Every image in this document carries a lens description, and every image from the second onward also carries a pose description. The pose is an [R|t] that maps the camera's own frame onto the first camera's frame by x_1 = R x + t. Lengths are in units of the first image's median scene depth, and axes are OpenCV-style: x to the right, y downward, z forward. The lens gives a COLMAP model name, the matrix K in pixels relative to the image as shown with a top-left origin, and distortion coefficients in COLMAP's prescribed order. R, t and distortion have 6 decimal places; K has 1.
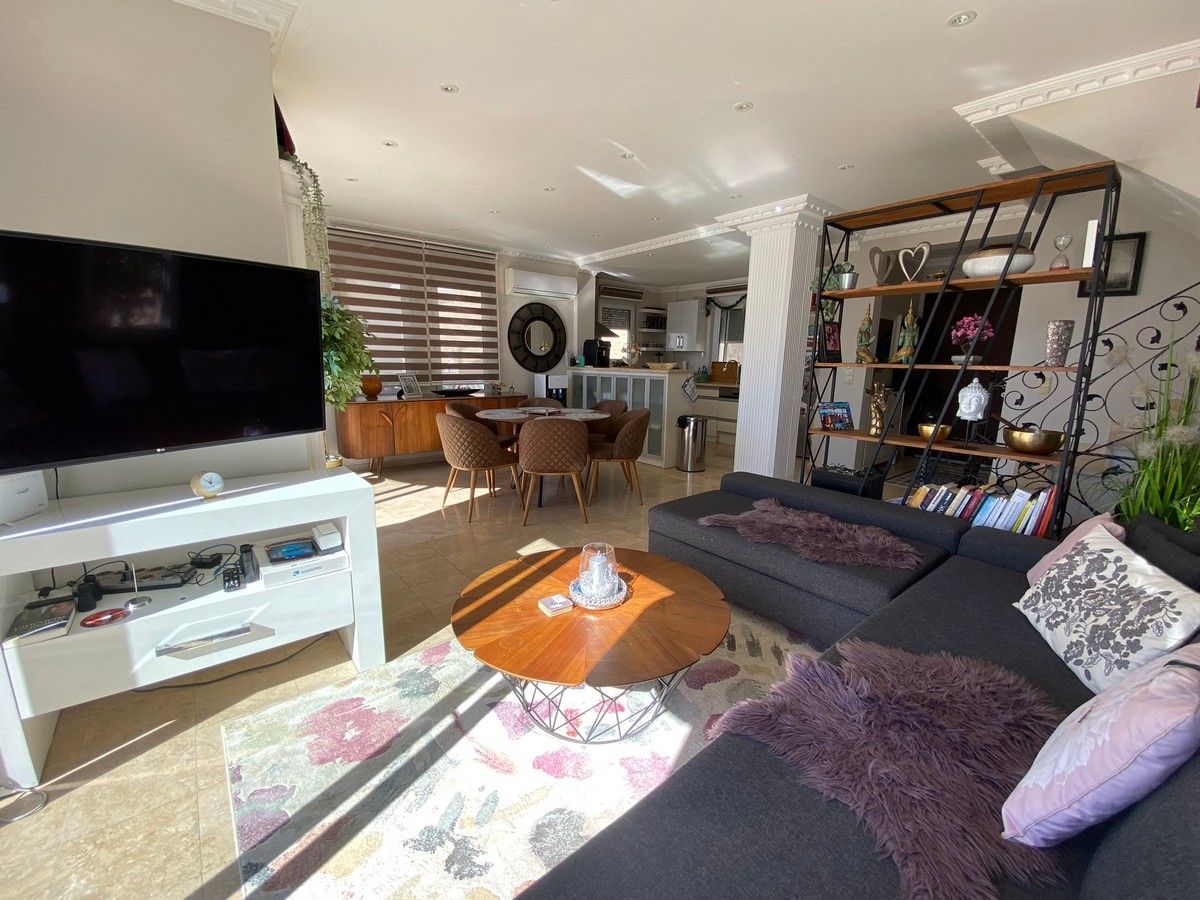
lens RADIAL K [[486.8, 0, 604.0], [0, 486.8, 452.4], [0, 0, 1]] dist [-0.020265, -0.001856]
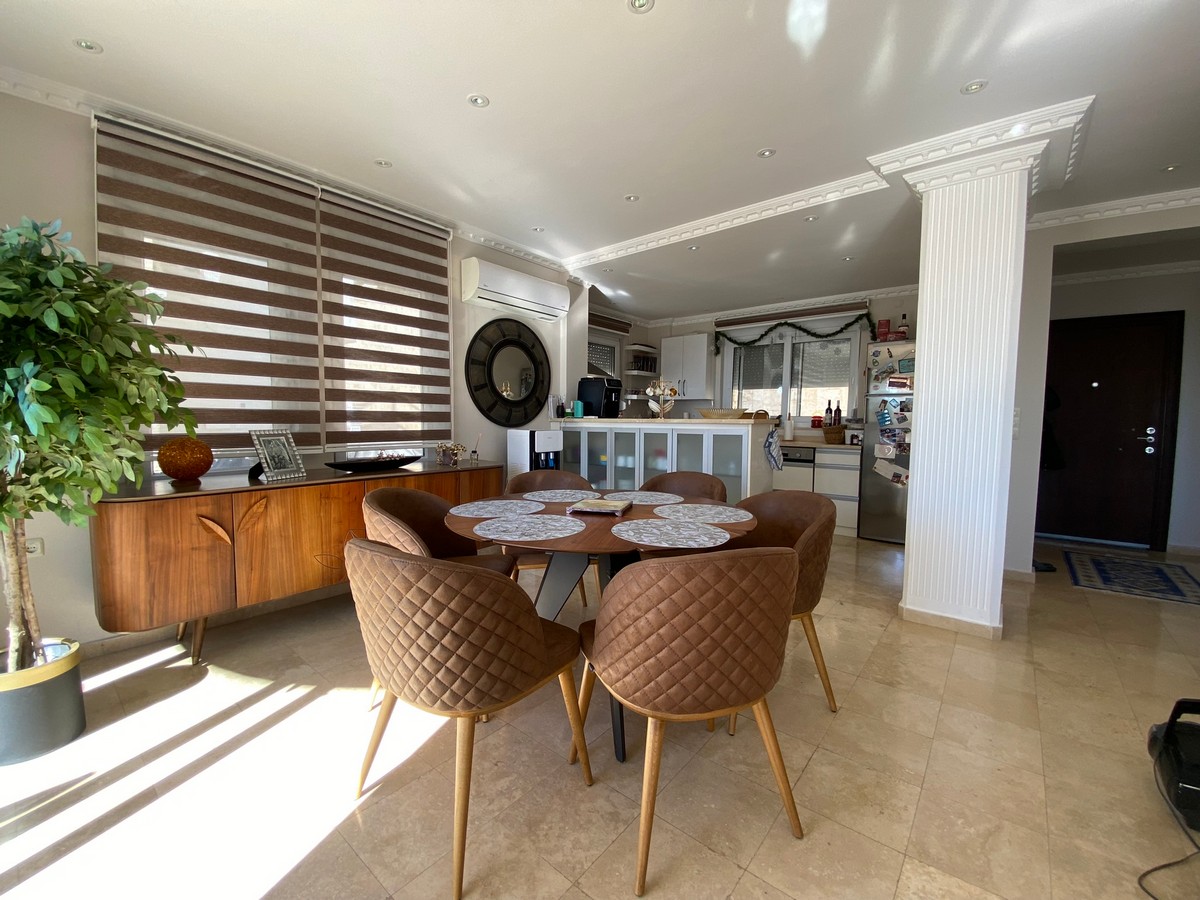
lens RADIAL K [[486.8, 0, 612.9], [0, 486.8, 446.4], [0, 0, 1]] dist [-0.020265, -0.001856]
pose [[0.978665, -0.021139, 0.204370, -0.145658], [0.048077, 0.990639, -0.127758, -0.057931], [-0.199756, 0.134858, 0.970521, 0.395685]]
